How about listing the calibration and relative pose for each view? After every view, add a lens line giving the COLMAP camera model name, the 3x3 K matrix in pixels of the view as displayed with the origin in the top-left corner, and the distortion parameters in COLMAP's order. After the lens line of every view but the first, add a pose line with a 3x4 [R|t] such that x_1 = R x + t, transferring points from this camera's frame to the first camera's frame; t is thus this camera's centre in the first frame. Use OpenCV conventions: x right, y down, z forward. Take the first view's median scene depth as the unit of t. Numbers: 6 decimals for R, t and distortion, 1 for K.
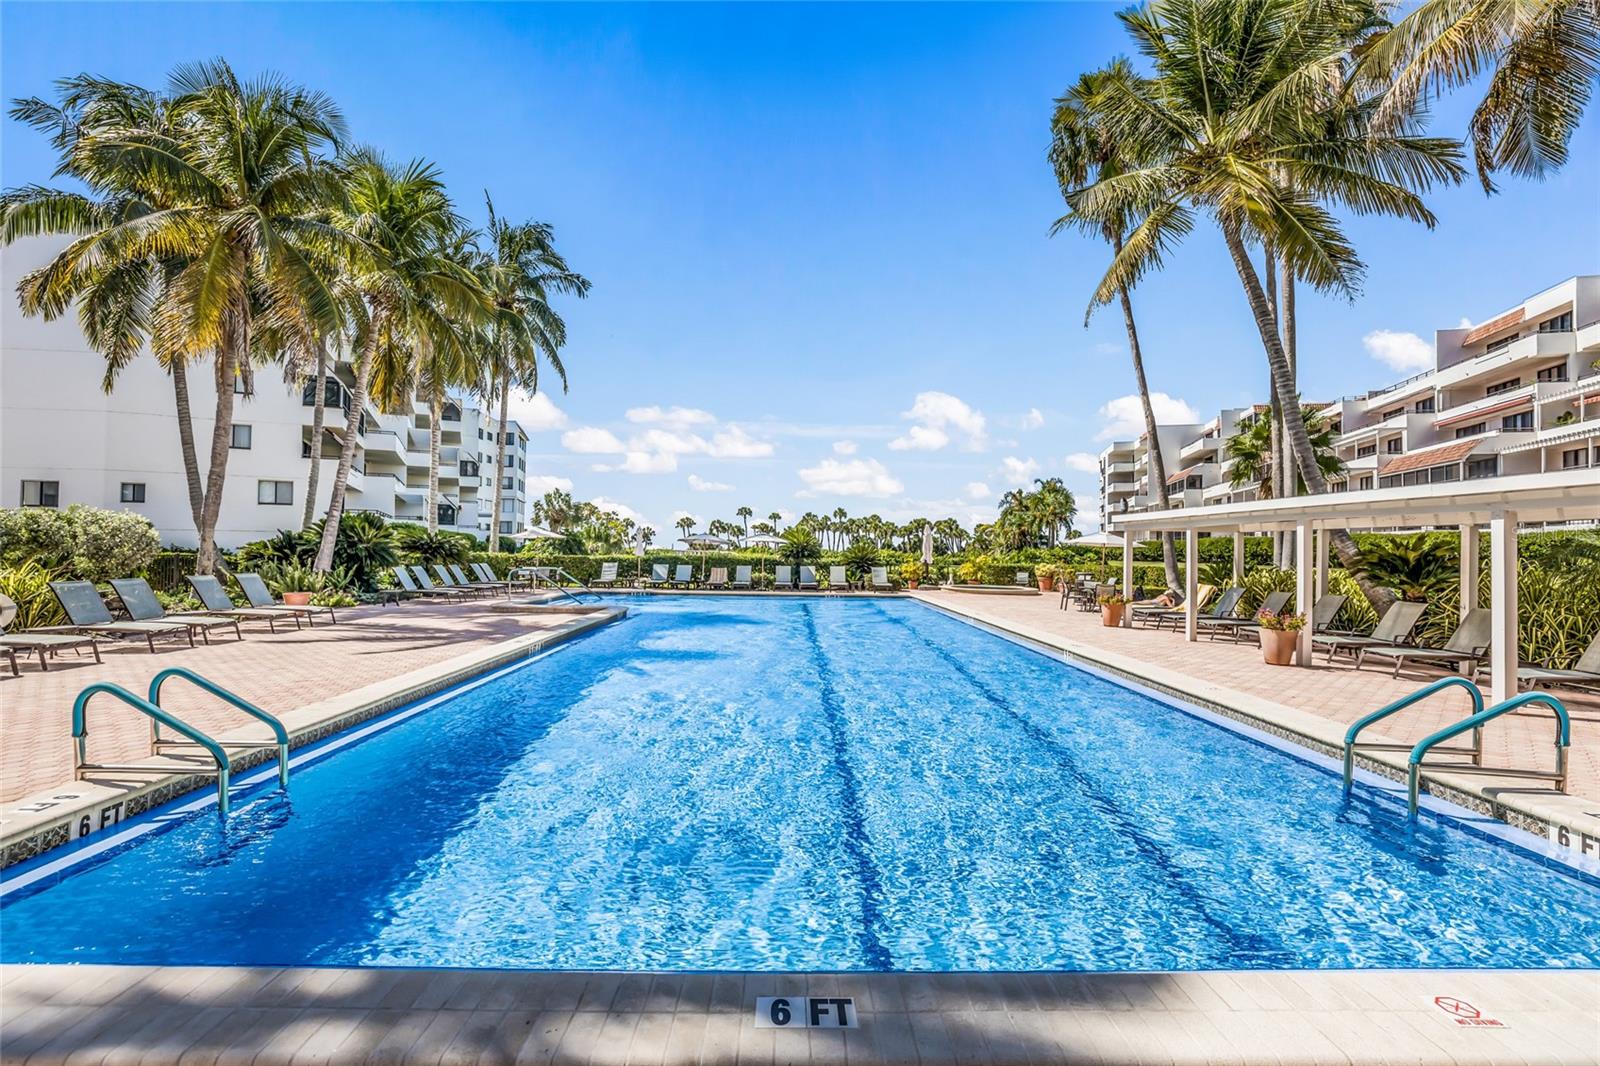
lens RADIAL K [[736.9, 0, 800.0], [0, 736.9, 533.0], [0, 0, 1]] dist [-0.018645, 0.000237]
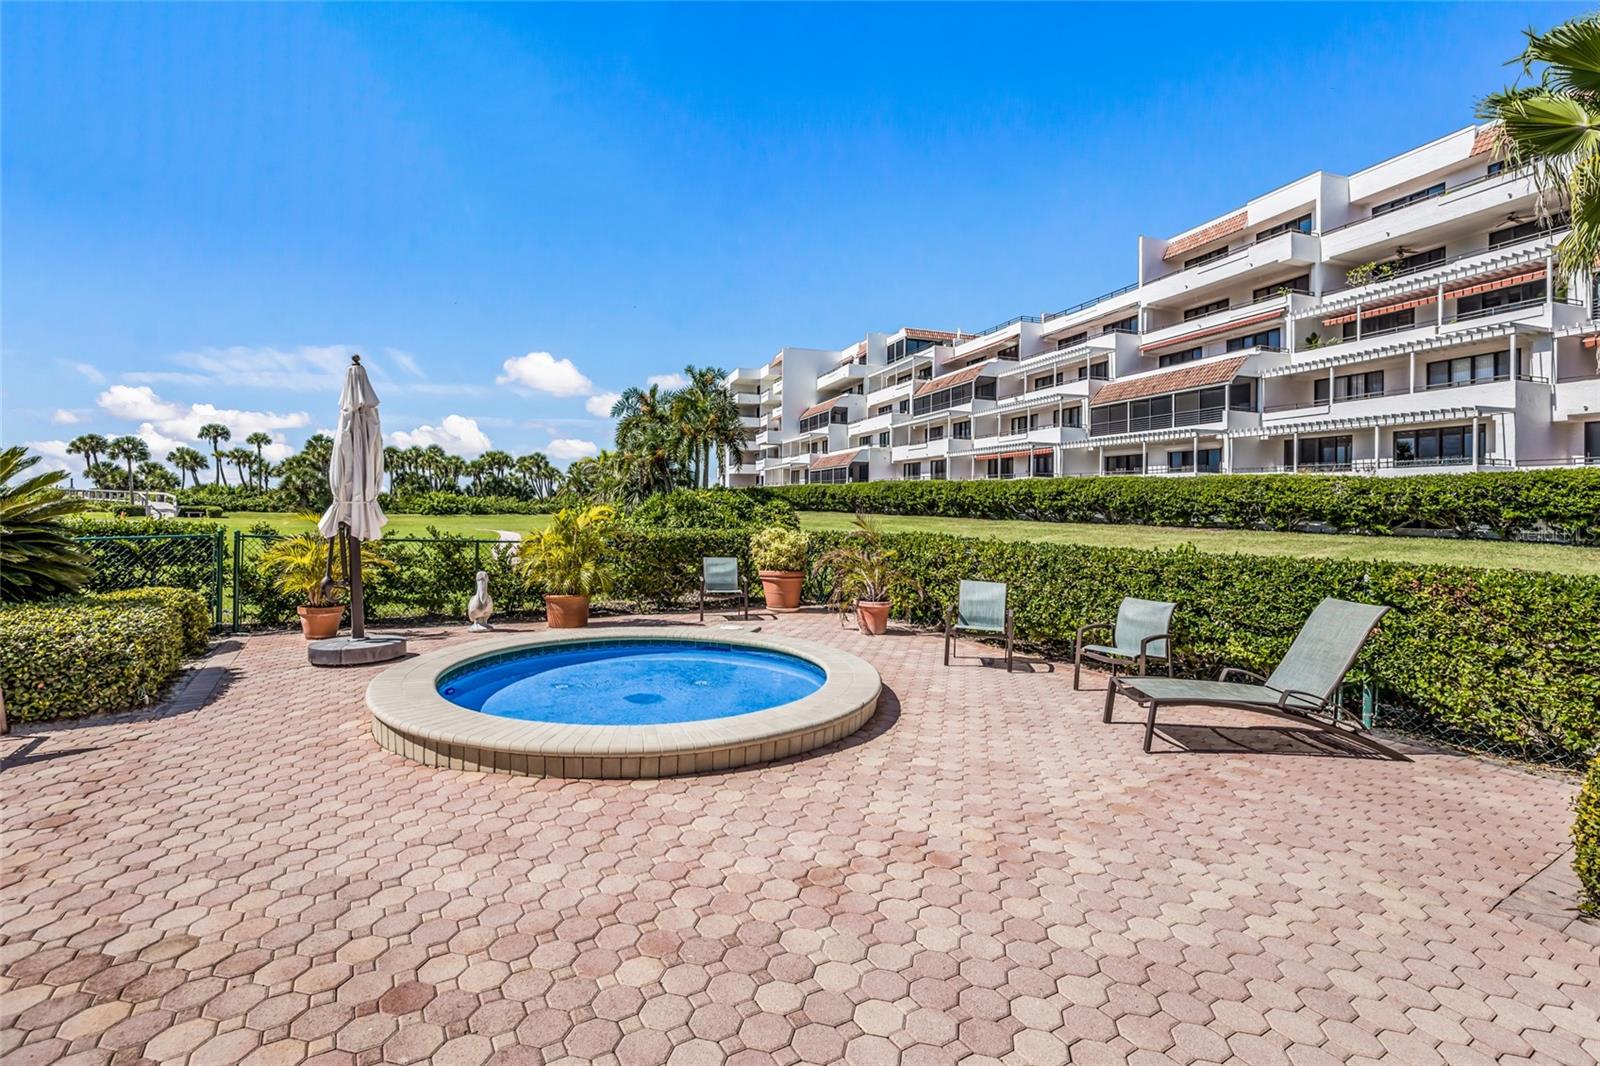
lens RADIAL K [[736.9, 0, 800.0], [0, 736.9, 533.0], [0, 0, 1]] dist [-0.018645, 0.000237]
pose [[0.859557, -0.013989, 0.510848, 0.110356], [-0.023534, 0.997481, 0.066914, 0.013623], [-0.510498, -0.069538, 0.857063, 0.465743]]
